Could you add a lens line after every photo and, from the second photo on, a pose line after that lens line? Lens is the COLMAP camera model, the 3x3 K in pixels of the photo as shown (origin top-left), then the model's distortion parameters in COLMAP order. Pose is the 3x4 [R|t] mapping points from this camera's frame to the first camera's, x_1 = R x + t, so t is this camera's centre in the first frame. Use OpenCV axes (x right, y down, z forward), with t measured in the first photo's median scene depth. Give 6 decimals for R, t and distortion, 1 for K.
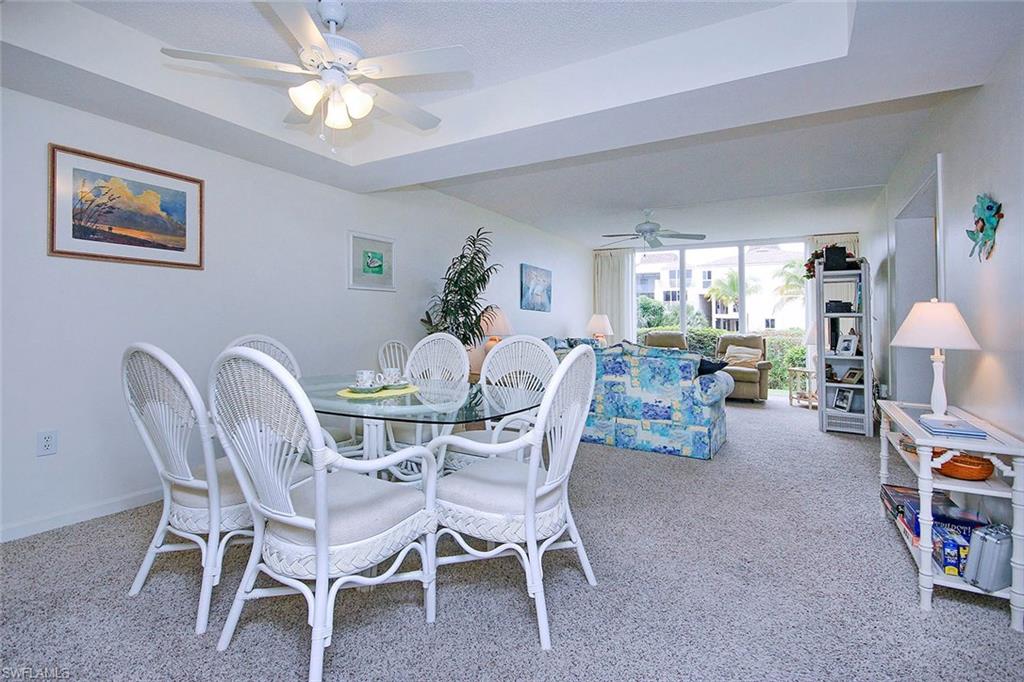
lens RADIAL K [[490.2, 0, 460.0], [0, 490.2, 315.5], [0, 0, 1]] dist [0.003955, -0.000241]
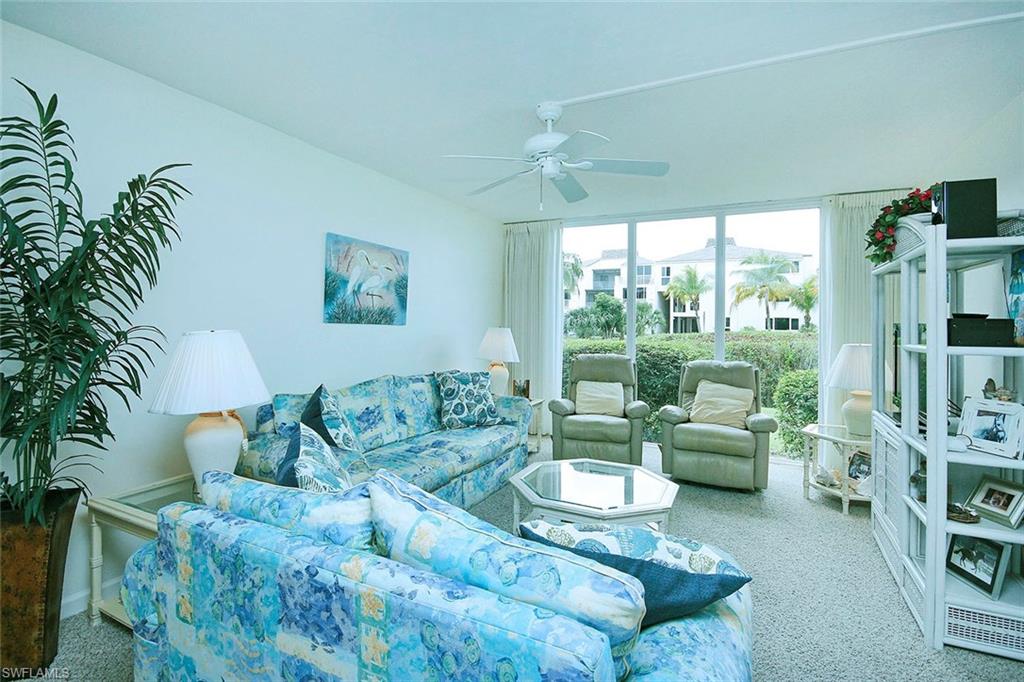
lens RADIAL K [[490.2, 0, 510.5], [0, 490.2, 348.6], [0, 0, 1]] dist [0.003955, -0.000241]
pose [[0.986859, -0.015281, 0.160861, 0.067724], [0.003266, 0.997201, 0.074698, -0.006893], [-0.161552, -0.073191, 0.984146, 0.136314]]
